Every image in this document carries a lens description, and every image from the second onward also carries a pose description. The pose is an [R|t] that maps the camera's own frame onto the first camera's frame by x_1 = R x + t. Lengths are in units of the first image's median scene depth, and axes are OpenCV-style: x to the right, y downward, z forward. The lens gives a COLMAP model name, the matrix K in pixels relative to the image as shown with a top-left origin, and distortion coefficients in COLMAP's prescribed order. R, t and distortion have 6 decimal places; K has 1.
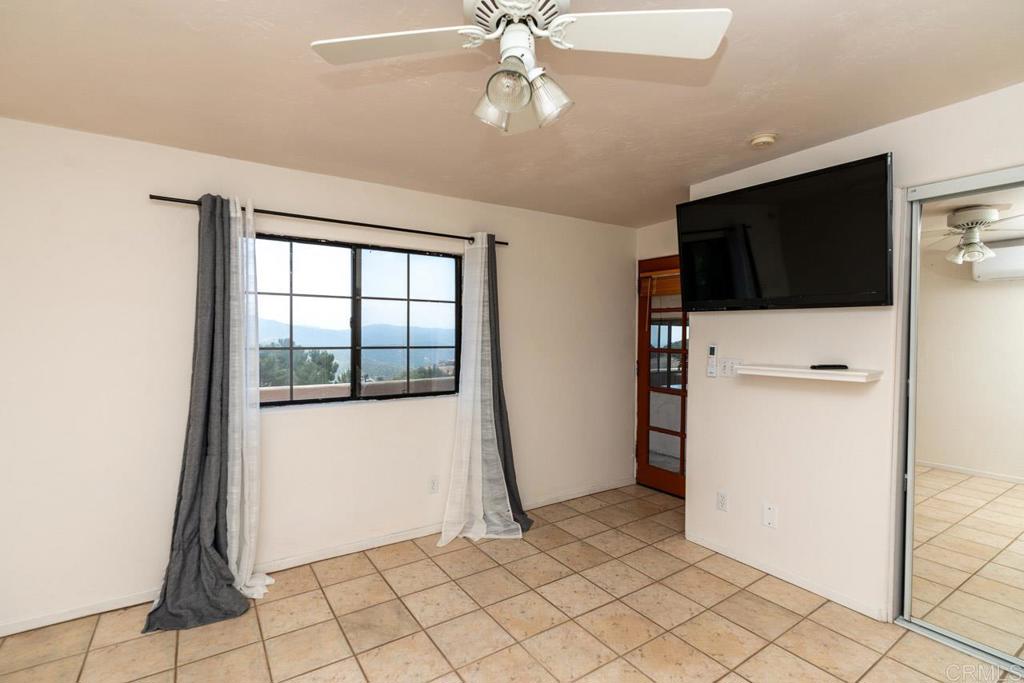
lens RADIAL K [[475.0, 0, 514.1], [0, 475.0, 340.2], [0, 0, 1]] dist [-0.001389, 0.000181]
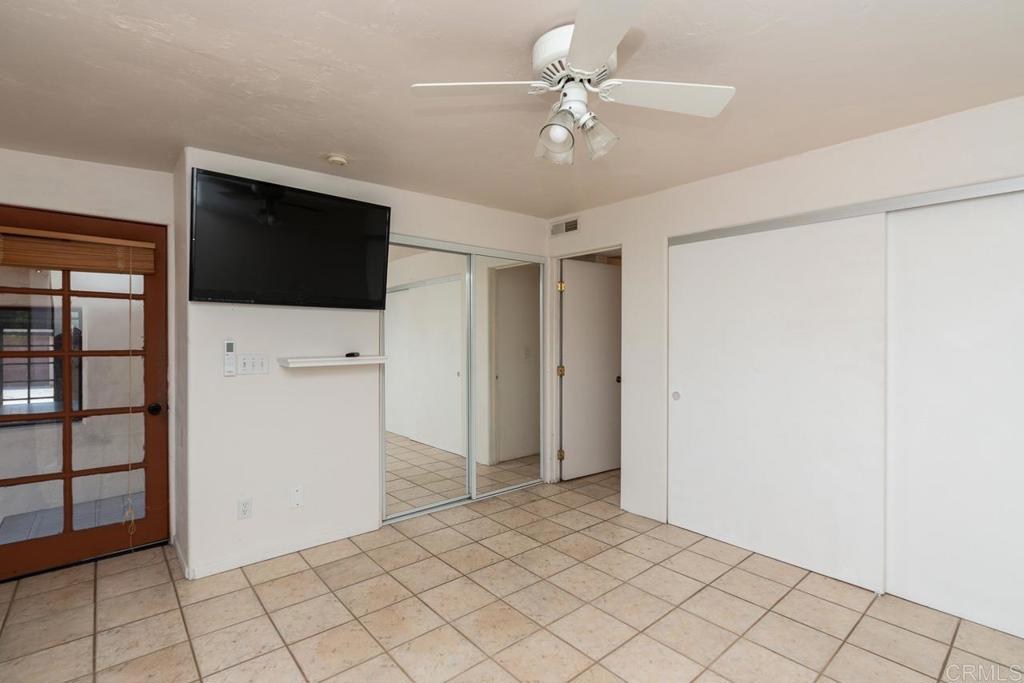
lens RADIAL K [[475.0, 0, 514.1], [0, 475.0, 340.2], [0, 0, 1]] dist [-0.001389, 0.000181]
pose [[-0.109749, -0.013476, 0.993868, -0.611772], [0.015225, 0.999768, 0.015237, 0.004379], [-0.993843, 0.016804, -0.109518, 0.653175]]
